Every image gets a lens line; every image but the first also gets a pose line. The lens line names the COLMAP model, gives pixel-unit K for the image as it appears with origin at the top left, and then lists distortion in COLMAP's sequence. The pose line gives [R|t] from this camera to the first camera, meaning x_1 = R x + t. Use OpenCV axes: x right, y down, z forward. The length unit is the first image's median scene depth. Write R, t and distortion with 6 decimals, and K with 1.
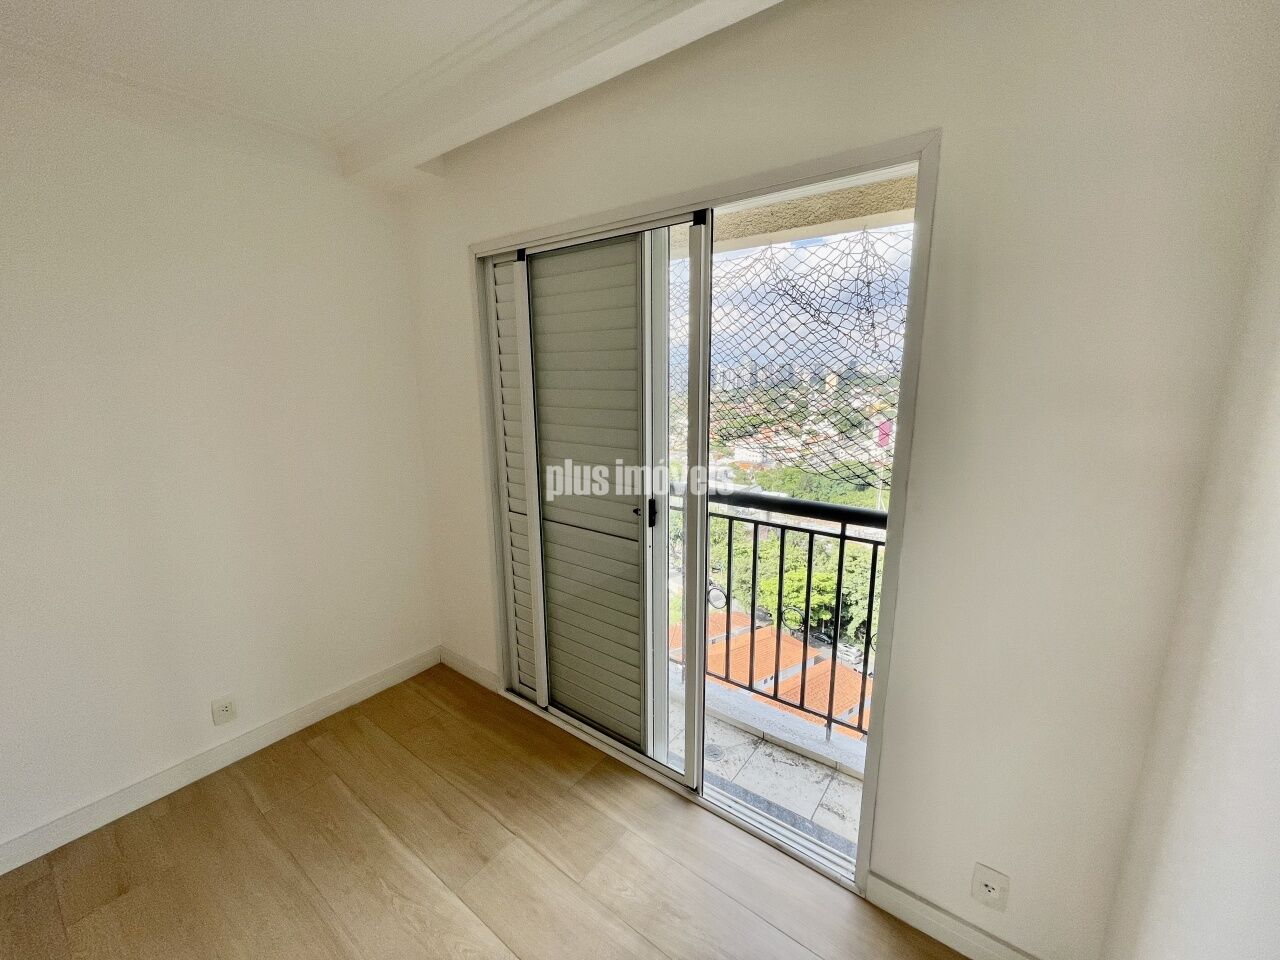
lens RADIAL K [[517.1, 0, 646.8], [0, 517.1, 471.6], [0, 0, 1]] dist [-0.004492, 0.001378]
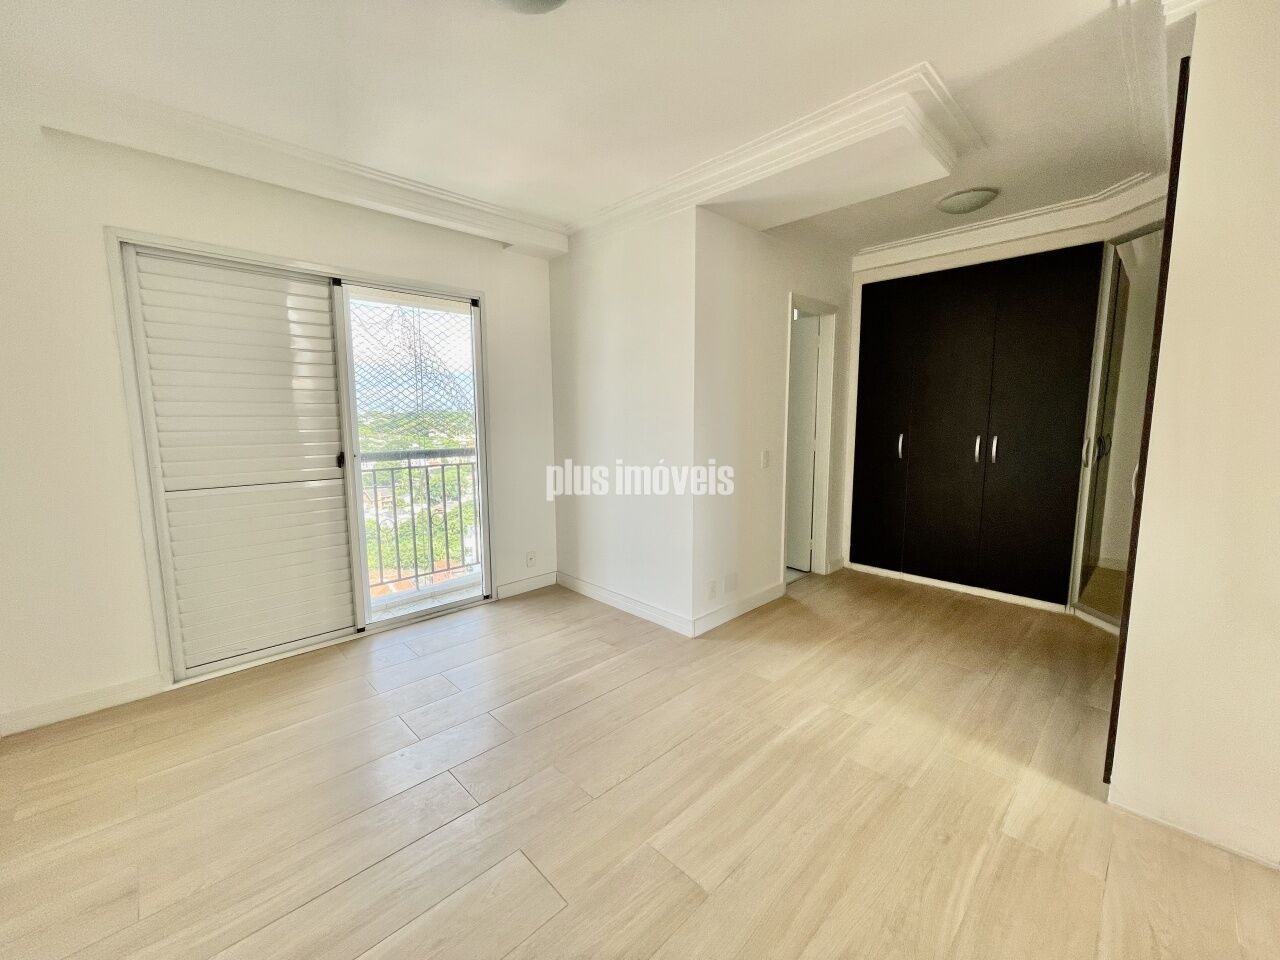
lens RADIAL K [[517.1, 0, 645.2], [0, 517.1, 479.9], [0, 0, 1]] dist [-0.004492, 0.001378]
pose [[0.150188, -0.113927, 0.982071, -1.227336], [0.190902, 0.977986, 0.084259, 0.162383], [-0.970052, 0.174825, 0.168630, -0.100758]]
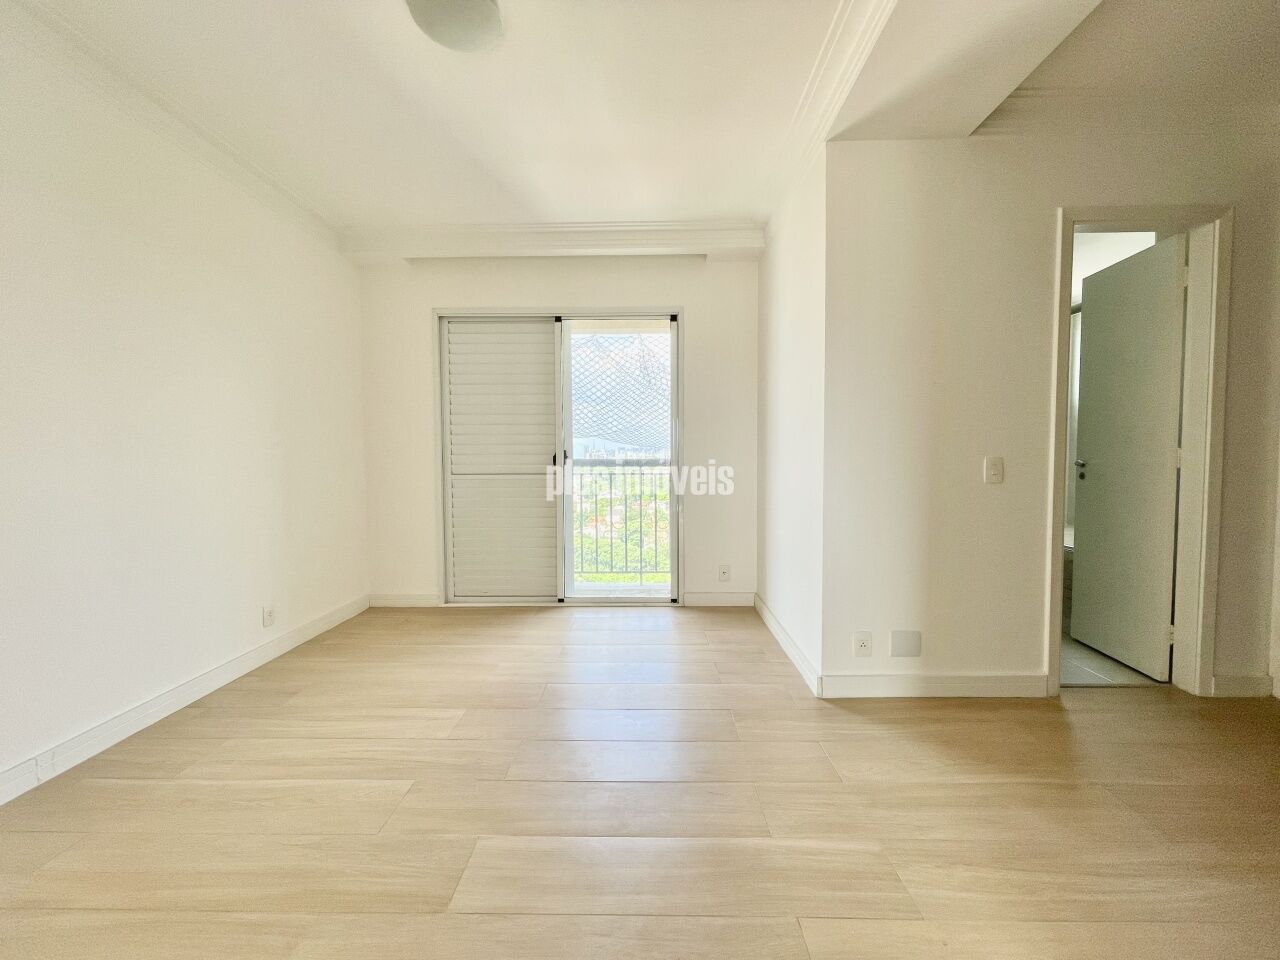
lens RADIAL K [[517.1, 0, 643.4], [0, 517.1, 483.0], [0, 0, 1]] dist [-0.004492, 0.001378]
pose [[0.807523, -0.026136, 0.589257, -0.785169], [0.110143, 0.988127, -0.107113, 0.362573], [-0.579461, 0.151399, 0.800814, -0.621686]]
